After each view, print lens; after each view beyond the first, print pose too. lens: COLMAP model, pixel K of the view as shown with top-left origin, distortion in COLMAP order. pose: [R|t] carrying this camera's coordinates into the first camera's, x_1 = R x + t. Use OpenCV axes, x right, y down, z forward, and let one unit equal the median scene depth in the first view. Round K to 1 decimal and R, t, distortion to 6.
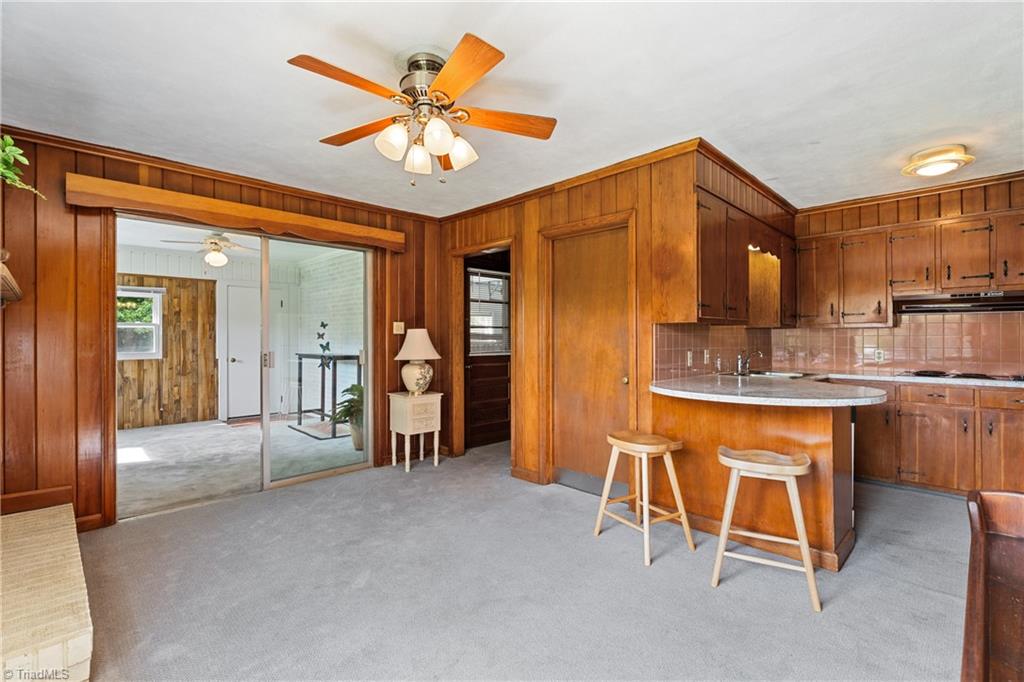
lens RADIAL K [[460.8, 0, 508.7], [0, 460.8, 343.8], [0, 0, 1]] dist [0.018151, -0.000604]
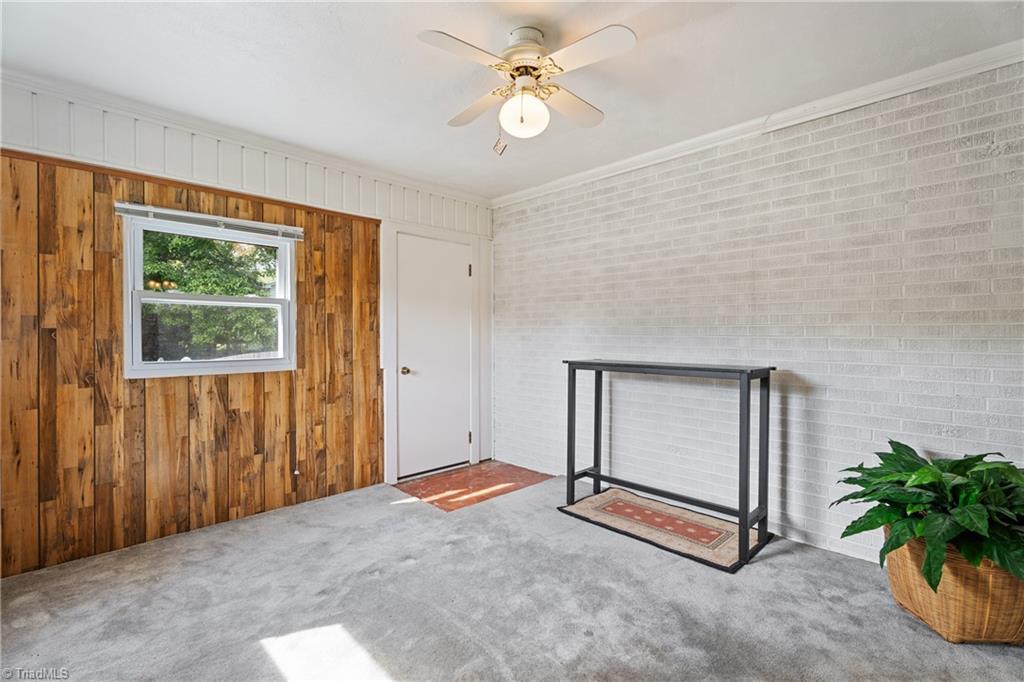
lens RADIAL K [[460.8, 0, 511.9], [0, 460.8, 344.6], [0, 0, 1]] dist [0.018151, -0.000604]
pose [[0.999968, 0.004071, 0.006866, -0.506808], [-0.004155, 0.999916, 0.012288, -0.002239], [-0.006815, -0.012316, 0.999901, 0.493610]]
